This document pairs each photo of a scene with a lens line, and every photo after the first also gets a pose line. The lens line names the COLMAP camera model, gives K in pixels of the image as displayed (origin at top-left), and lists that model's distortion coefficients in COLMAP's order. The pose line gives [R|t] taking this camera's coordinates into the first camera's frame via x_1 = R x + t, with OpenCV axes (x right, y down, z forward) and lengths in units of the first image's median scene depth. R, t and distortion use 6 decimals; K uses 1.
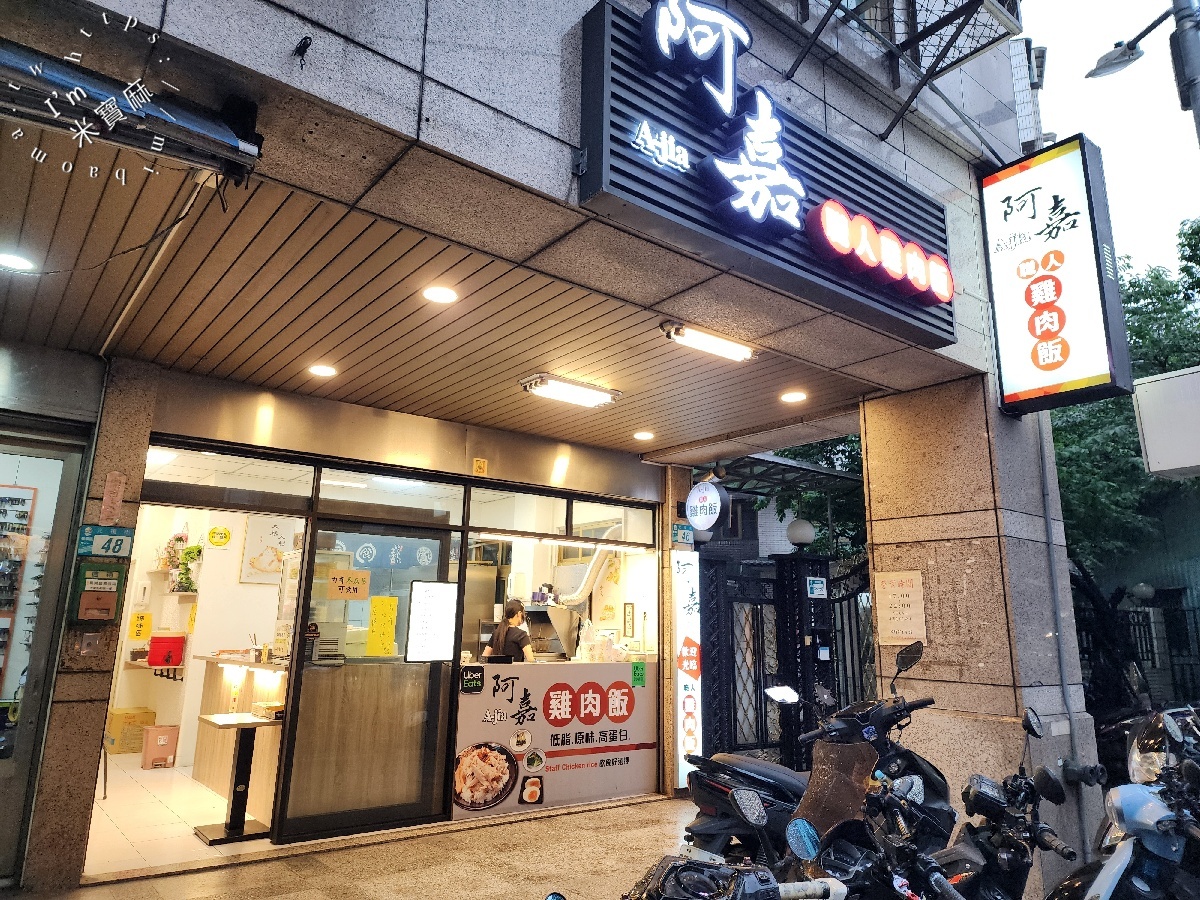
lens RADIAL K [[805.9, 0, 600.0], [0, 805.9, 450.0], [0, 0, 1]] dist [0.095501, -0.126871]
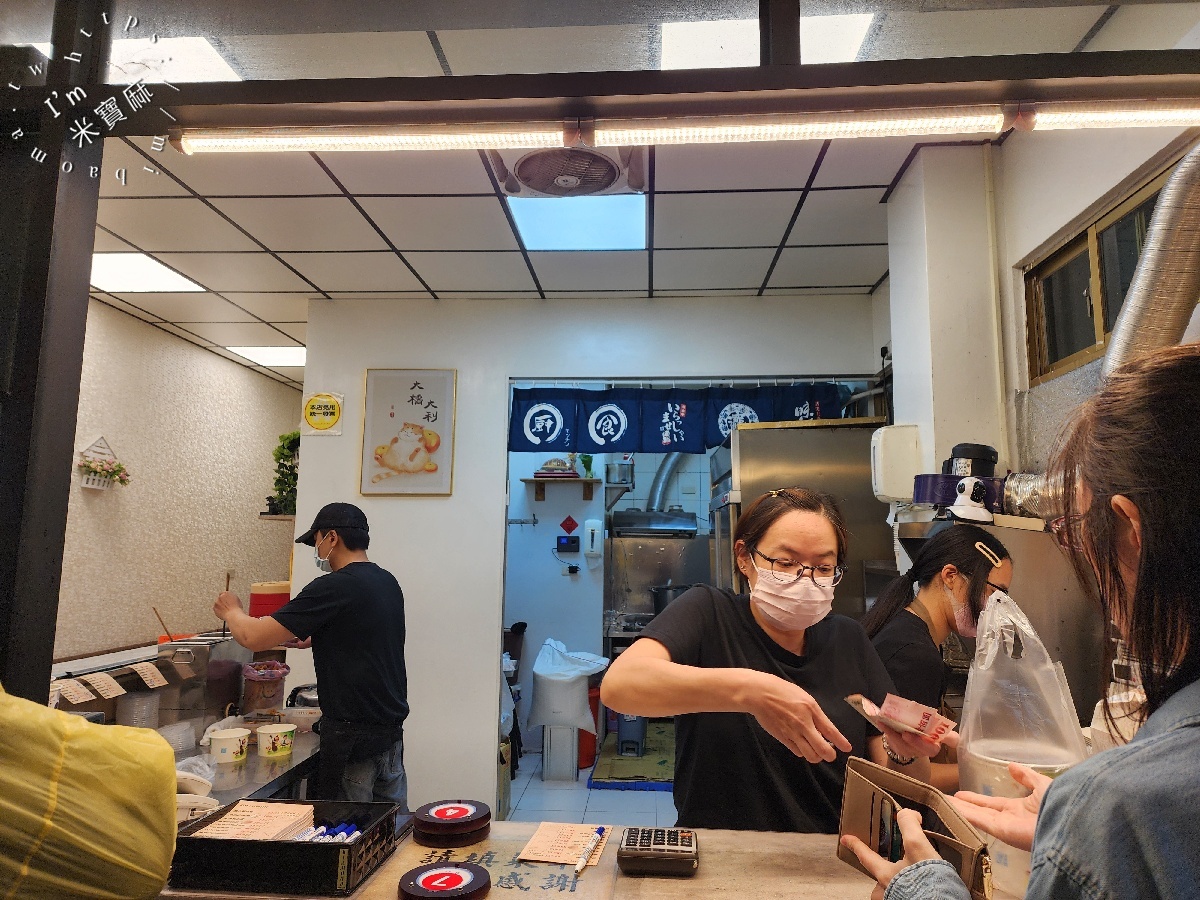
lens RADIAL K [[805.9, 0, 600.0], [0, 805.9, 450.0], [0, 0, 1]] dist [0.095501, -0.126871]
pose [[0.742461, -0.108507, -0.661043, 0.022542], [0.146297, 0.989239, 0.001937, 0.155836], [0.653719, -0.098146, 0.750346, 0.713559]]
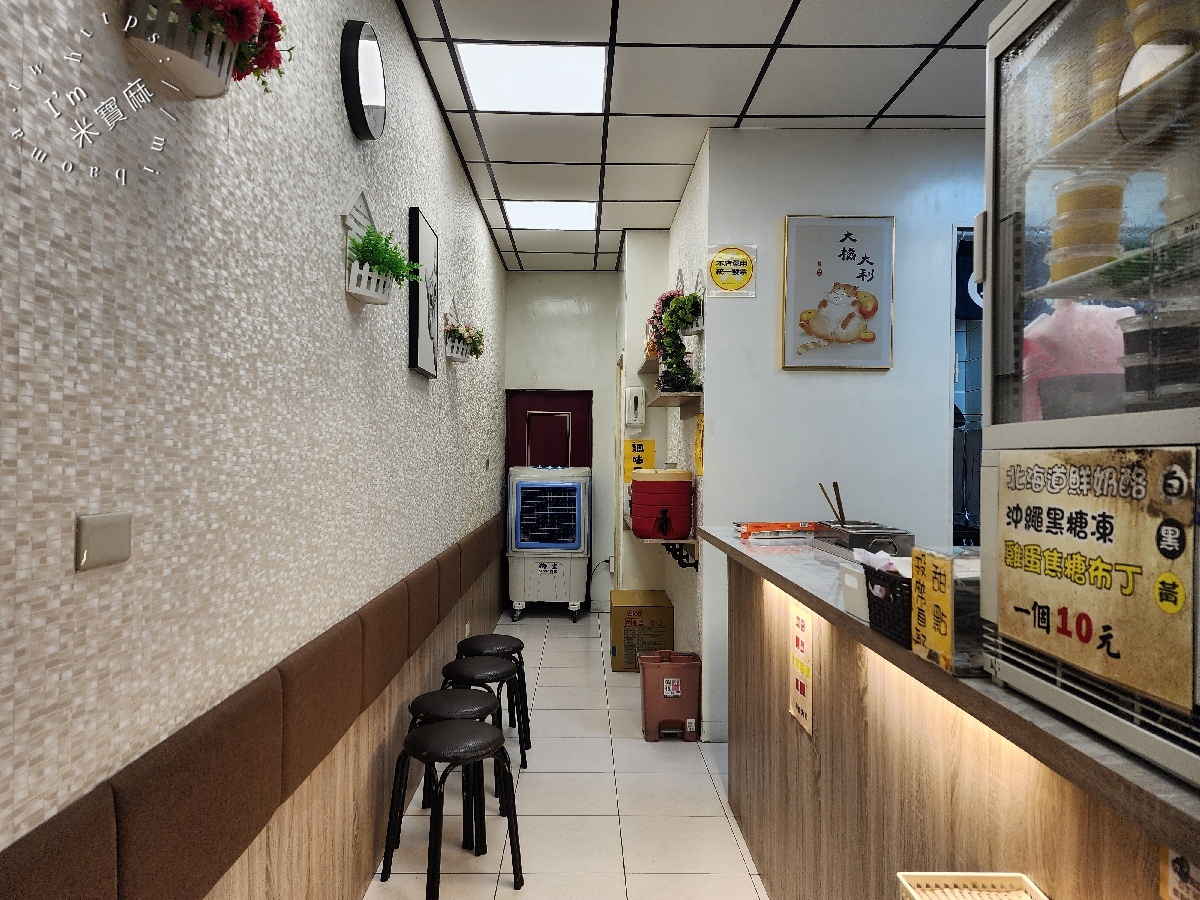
lens RADIAL K [[805.9, 0, 600.0], [0, 805.9, 450.0], [0, 0, 1]] dist [0.095501, -0.126871]
pose [[0.800305, -0.013242, -0.599447, -0.255937], [0.134735, 0.978160, 0.158273, 0.122610], [0.584259, -0.207433, 0.784610, 0.584587]]
